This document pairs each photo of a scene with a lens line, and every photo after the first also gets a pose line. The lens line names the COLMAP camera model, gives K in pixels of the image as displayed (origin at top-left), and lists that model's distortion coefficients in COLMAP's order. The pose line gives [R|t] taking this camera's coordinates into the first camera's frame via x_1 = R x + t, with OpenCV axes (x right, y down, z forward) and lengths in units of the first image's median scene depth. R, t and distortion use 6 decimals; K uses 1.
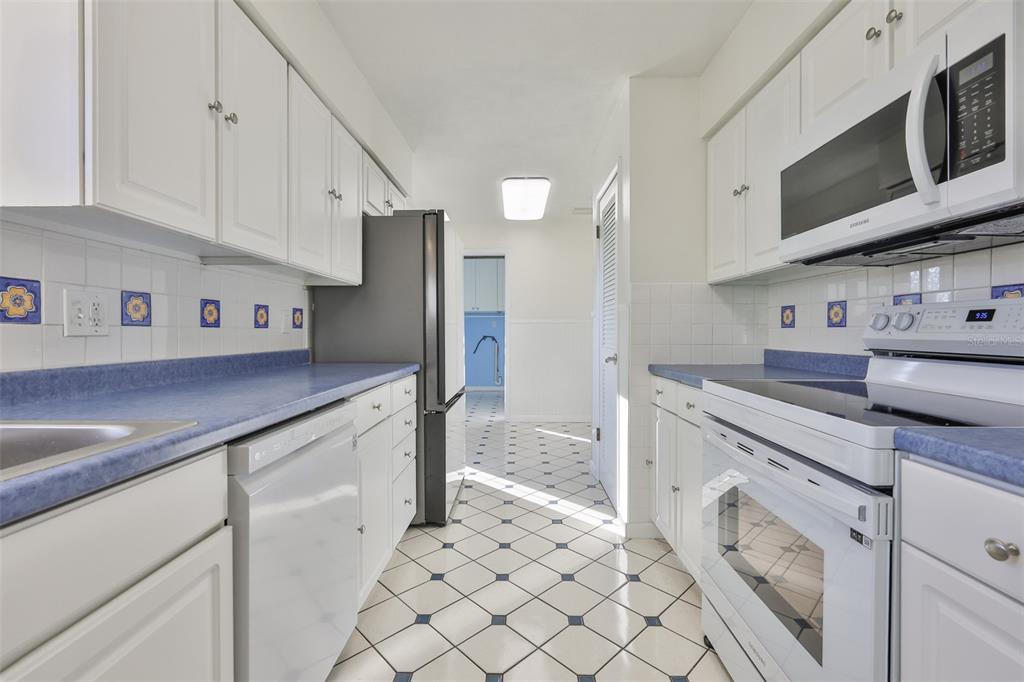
lens RADIAL K [[442.5, 0, 524.2], [0, 442.5, 334.4], [0, 0, 1]] dist [-0.002438, -0.000207]
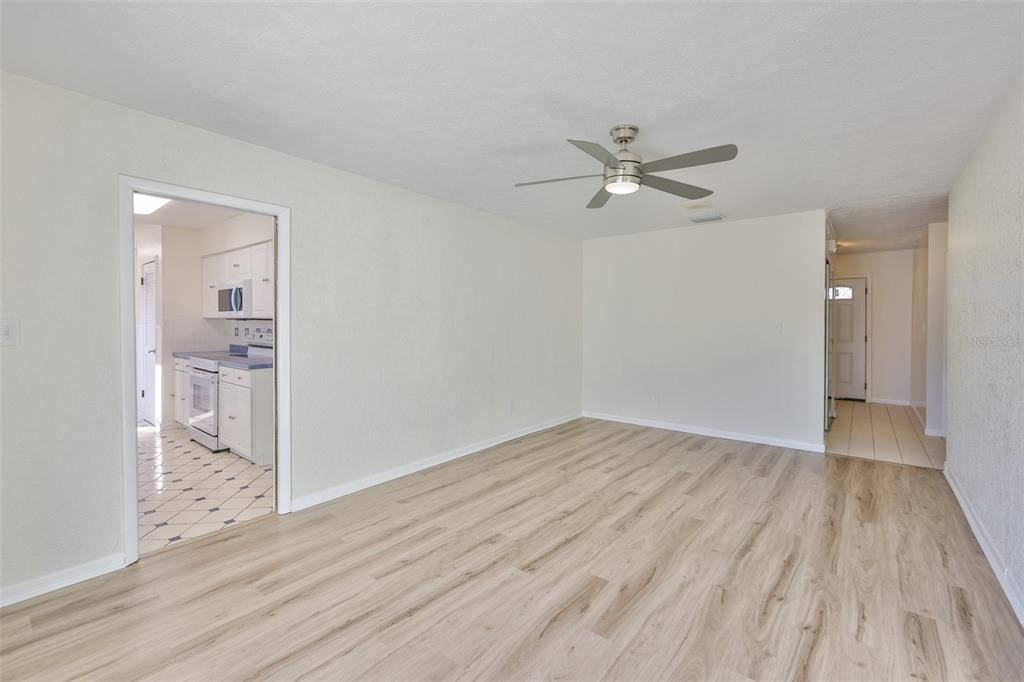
lens RADIAL K [[438.4, 0, 509.2], [0, 438.4, 323.1], [0, 0, 1]] dist [-0.000028, 0.000098]
pose [[0.634719, -0.002724, 0.772738, -0.411944], [0.000434, 0.999995, 0.003169, -0.104790], [-0.772743, -0.001676, 0.634717, -2.006944]]
